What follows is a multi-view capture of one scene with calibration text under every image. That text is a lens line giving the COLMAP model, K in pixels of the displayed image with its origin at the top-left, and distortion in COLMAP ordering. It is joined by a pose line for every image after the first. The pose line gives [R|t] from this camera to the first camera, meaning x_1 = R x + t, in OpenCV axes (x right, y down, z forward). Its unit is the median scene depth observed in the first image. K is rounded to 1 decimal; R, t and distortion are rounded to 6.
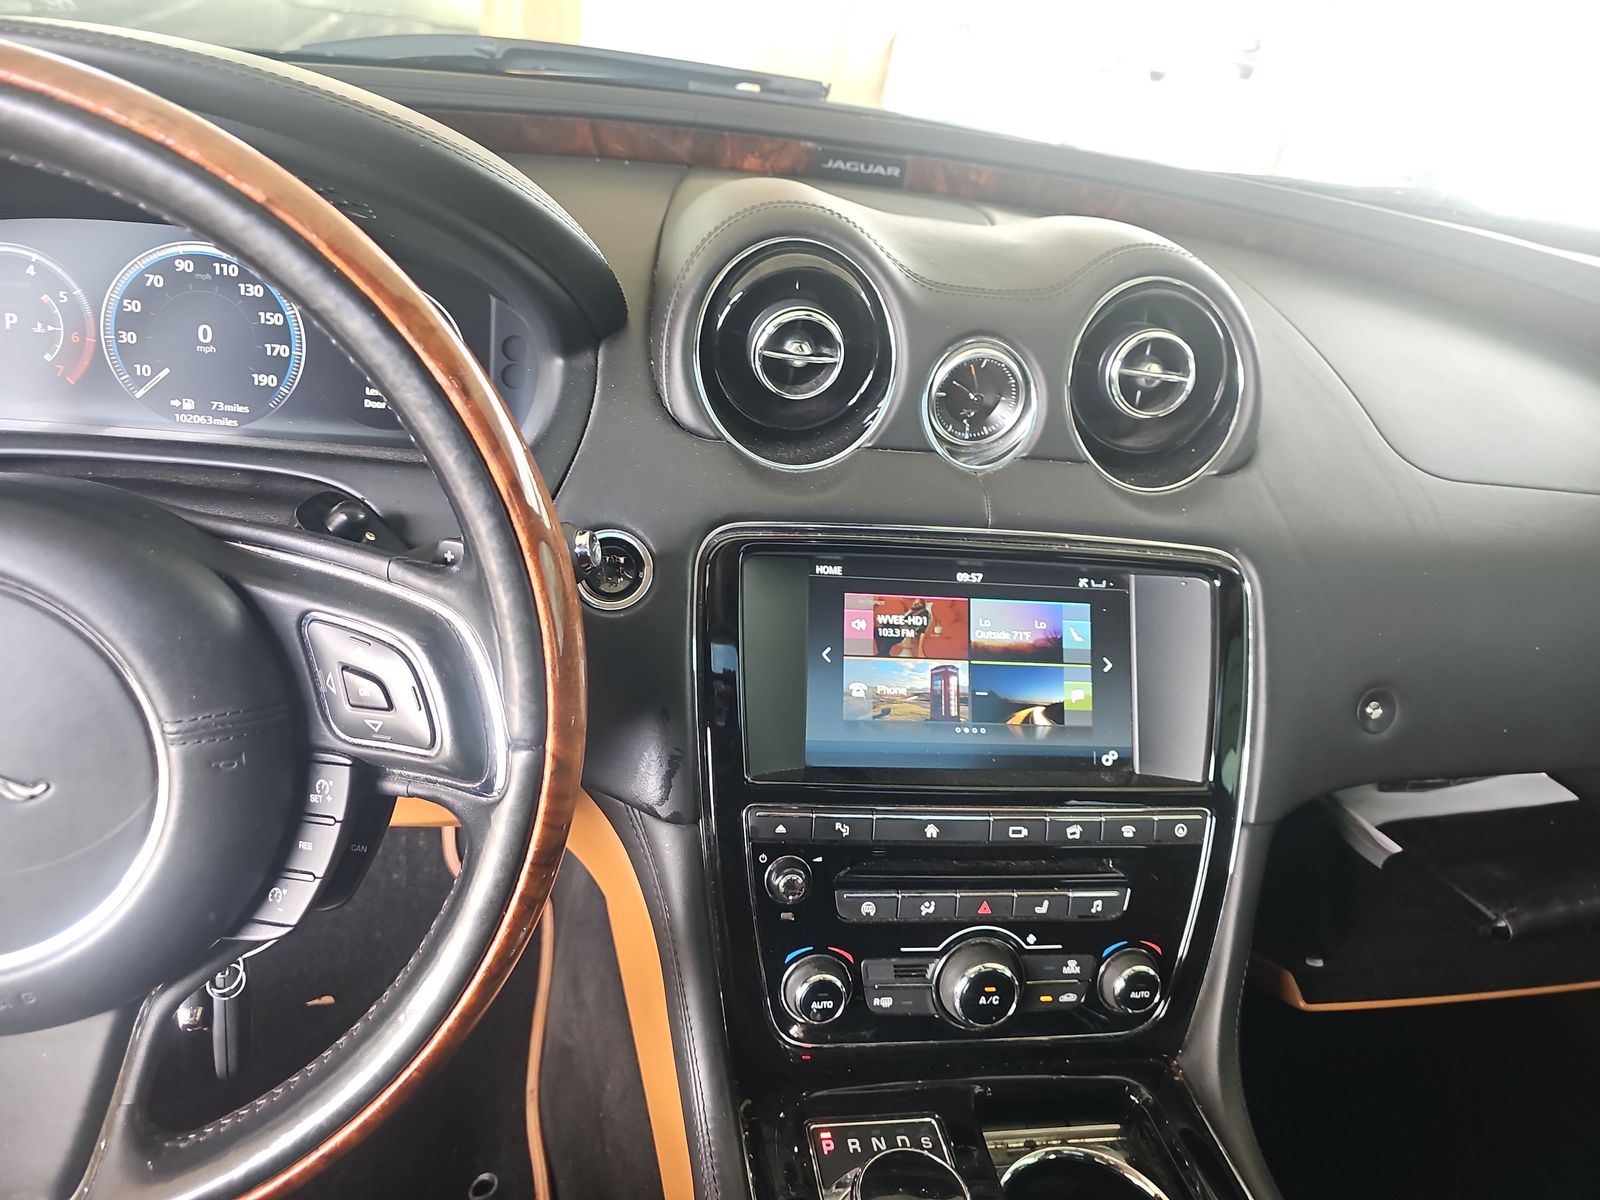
lens RADIAL K [[1092.0, 0, 810.5], [0, 1092.0, 586.6], [0, 0, 1]] dist [0.046478, -0.046980]
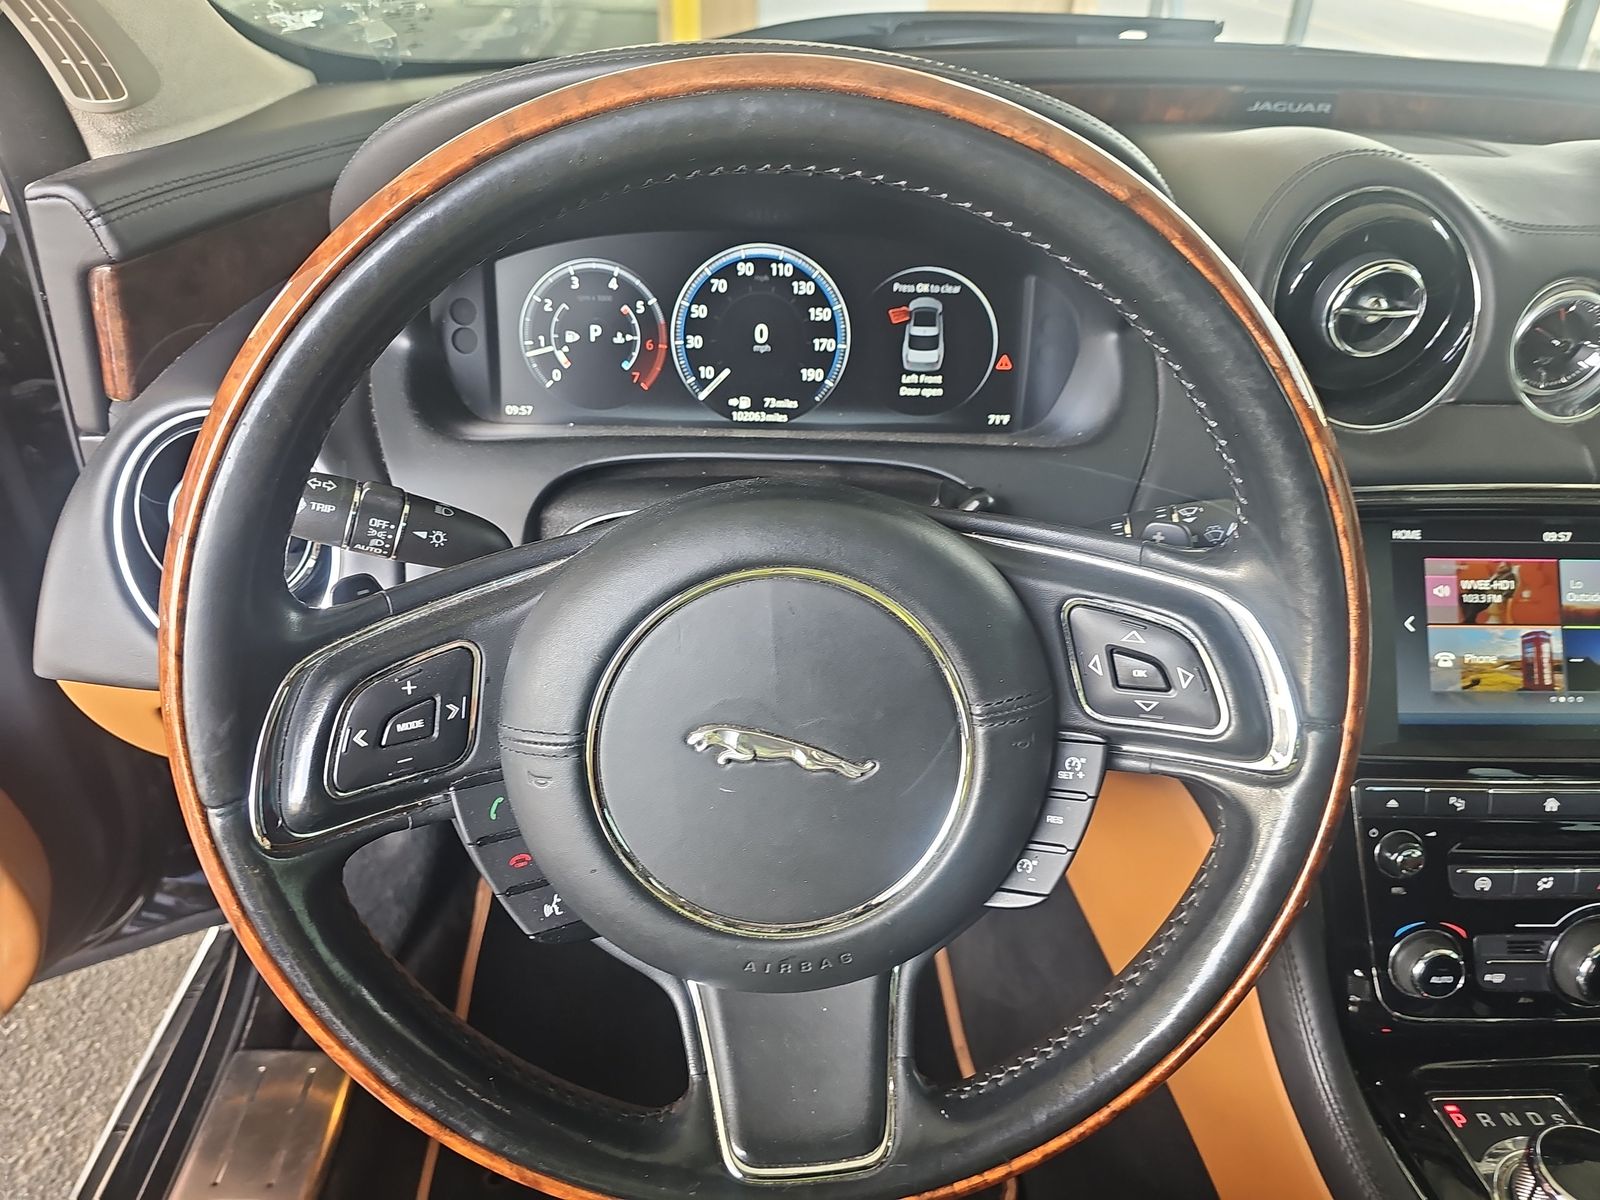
lens RADIAL K [[1092.0, 0, 801.9], [0, 1092.0, 611.1], [0, 0, 1]] dist [0.046478, -0.046980]
pose [[0.988286, -0.028432, -0.149943, -0.364505], [0.036123, 0.998154, 0.048817, -0.015174], [0.148278, -0.053661, 0.987489, -0.036888]]
